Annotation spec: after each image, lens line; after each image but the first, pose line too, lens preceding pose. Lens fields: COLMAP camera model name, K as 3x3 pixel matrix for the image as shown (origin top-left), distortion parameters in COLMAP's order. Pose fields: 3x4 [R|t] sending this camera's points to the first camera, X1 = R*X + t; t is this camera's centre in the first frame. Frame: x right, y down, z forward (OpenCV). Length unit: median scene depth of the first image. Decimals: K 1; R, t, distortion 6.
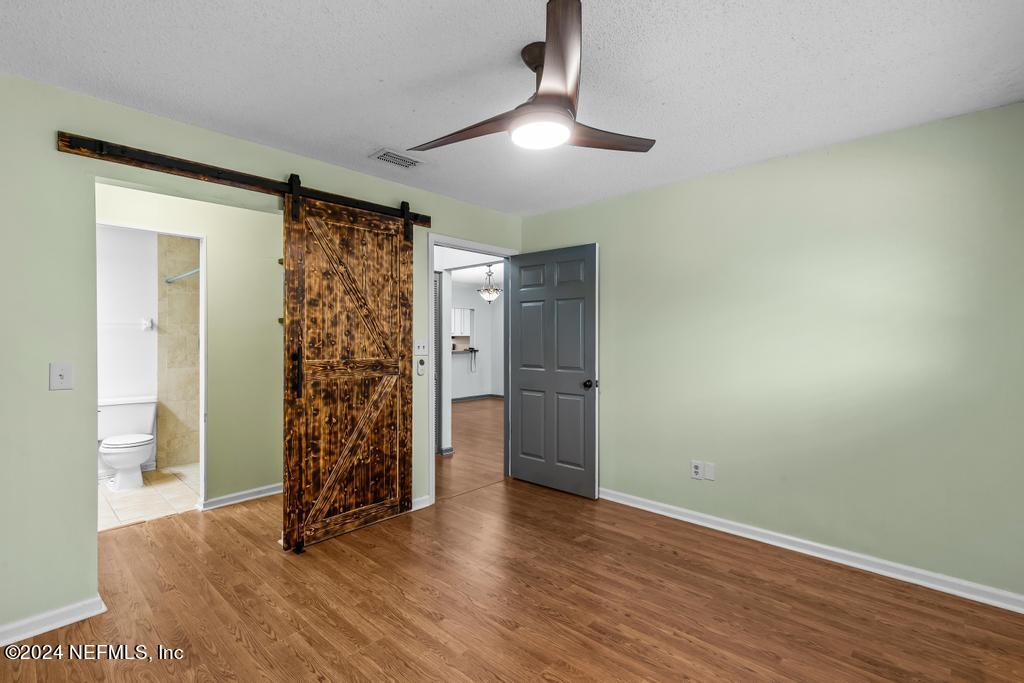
lens RADIAL K [[478.0, 0, 512.0], [0, 478.0, 341.5], [0, 0, 1]] dist [0.000476, -0.000402]
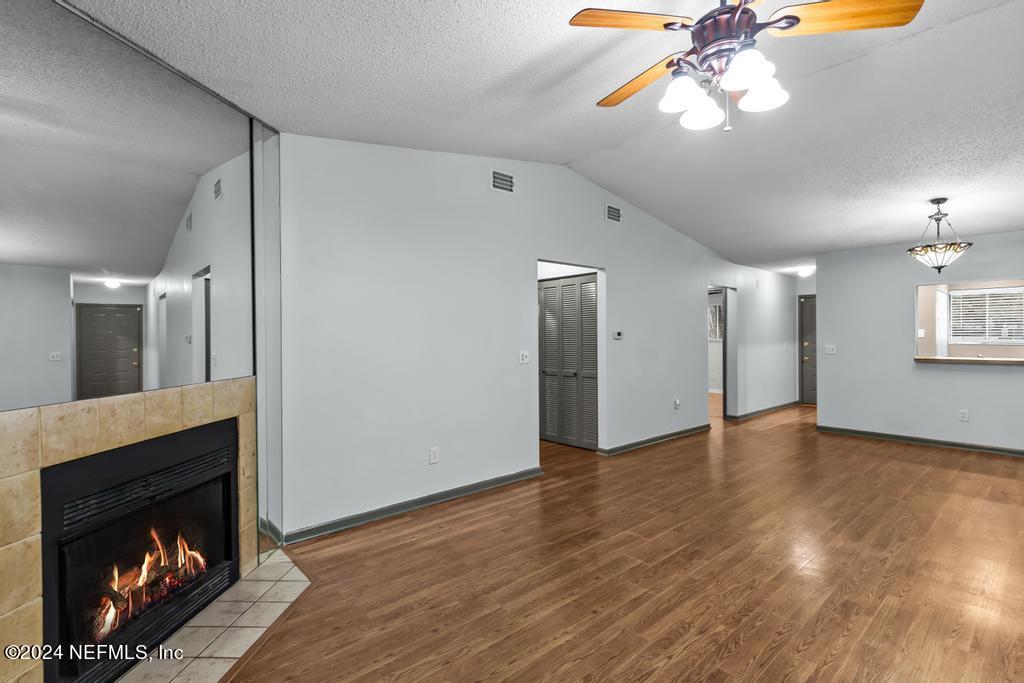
lens RADIAL K [[478.0, 0, 512.0], [0, 478.0, 341.5], [0, 0, 1]] dist [0.000476, -0.000402]
pose [[-0.067074, 0.003963, -0.997740, 0.535473], [0.002983, 0.999988, 0.003772, -0.002378], [0.997744, -0.002724, -0.067085, 0.553318]]
